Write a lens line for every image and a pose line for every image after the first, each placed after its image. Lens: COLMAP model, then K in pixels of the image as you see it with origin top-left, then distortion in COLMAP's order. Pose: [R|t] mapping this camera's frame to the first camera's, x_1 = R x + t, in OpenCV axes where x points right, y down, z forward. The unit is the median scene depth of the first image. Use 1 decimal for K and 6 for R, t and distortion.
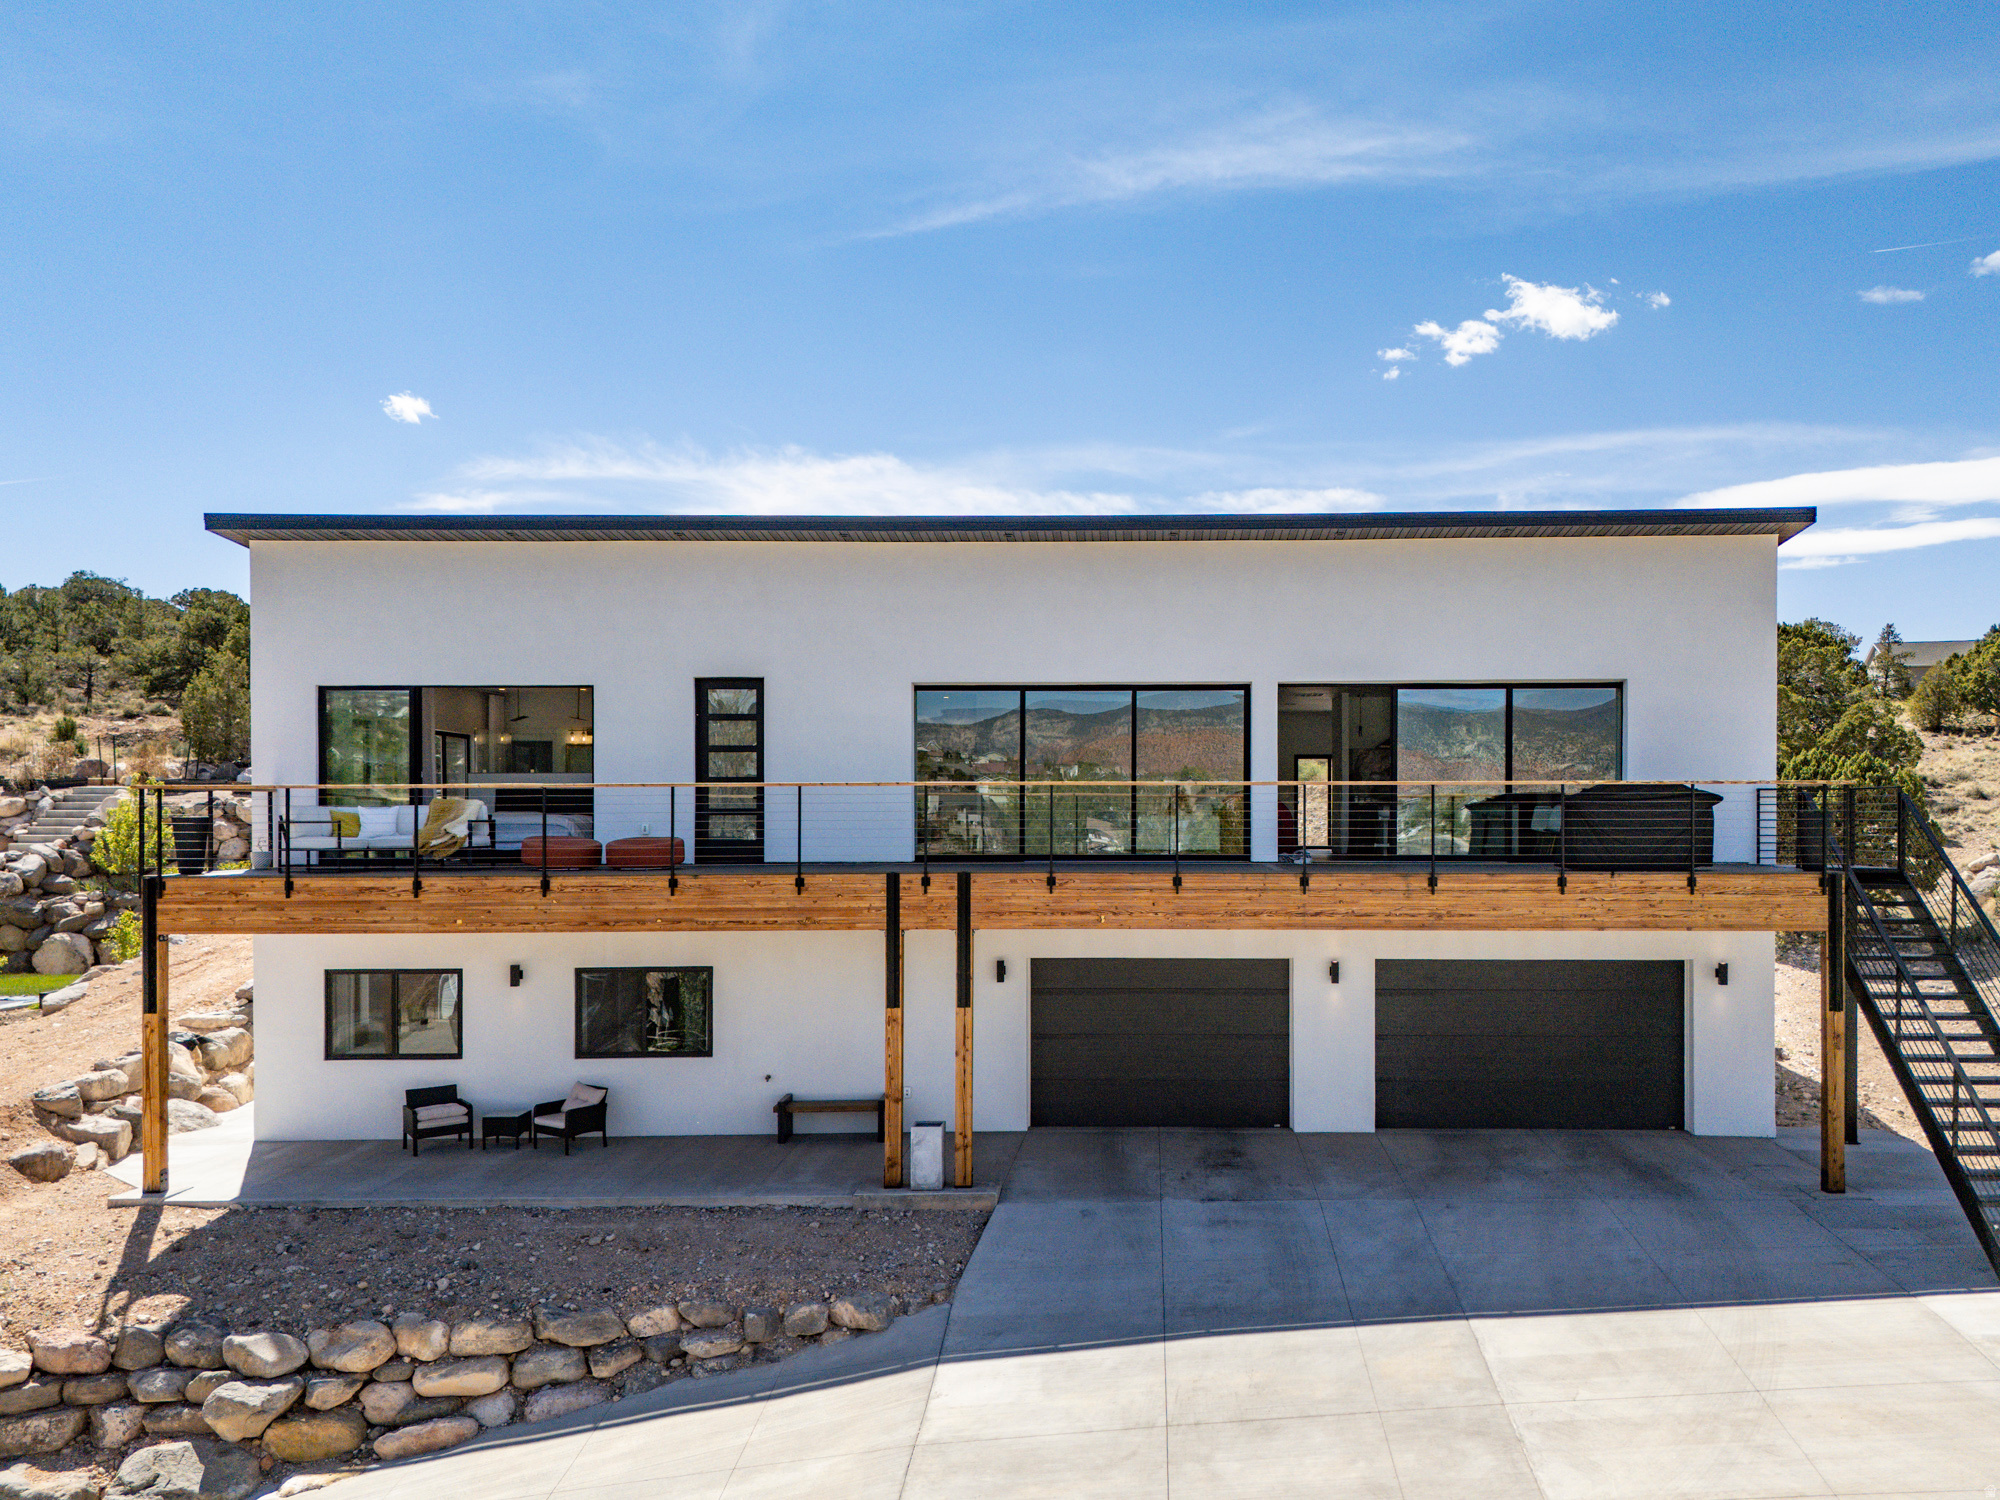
lens RADIAL K [[1599.4, 0, 1125.9], [0, 1599.4, 820.9], [0, 0, 1]] dist [0.044346, -0.033759]
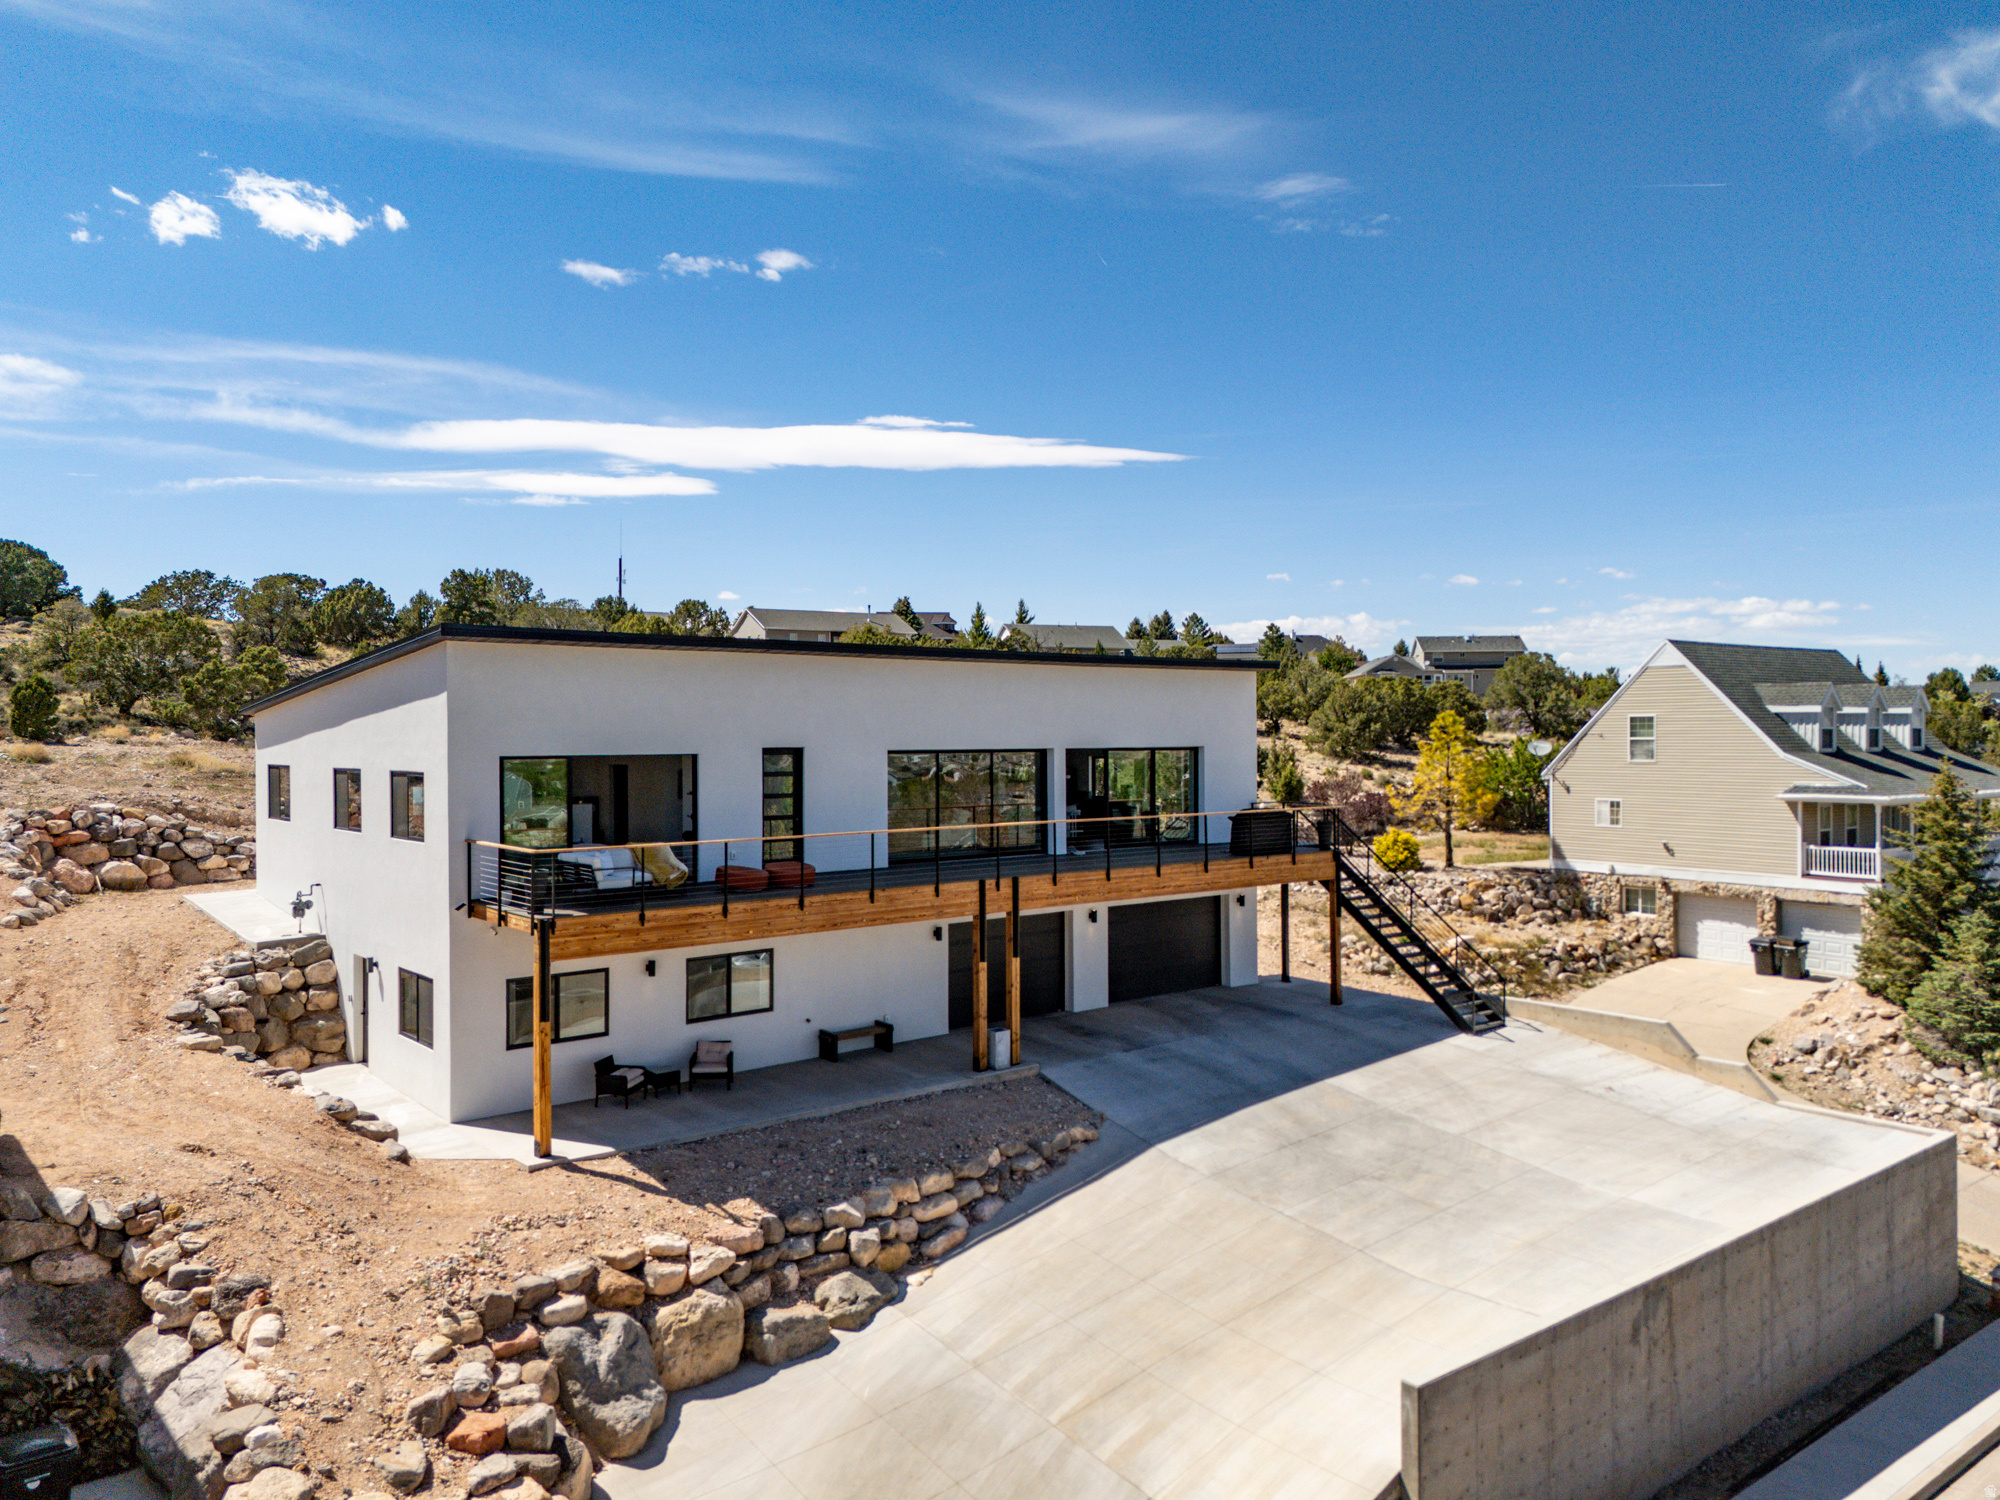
lens RADIAL K [[1479.7, 0, 1000.0], [0, 1479.7, 750.0], [0, 0, 1]] dist [0.034882, -0.003009]
pose [[0.765216, -0.008411, 0.643719, -1.107400], [0.000425, 0.999921, 0.012560, -0.119608], [-0.643774, -0.009338, 0.765159, -0.171585]]
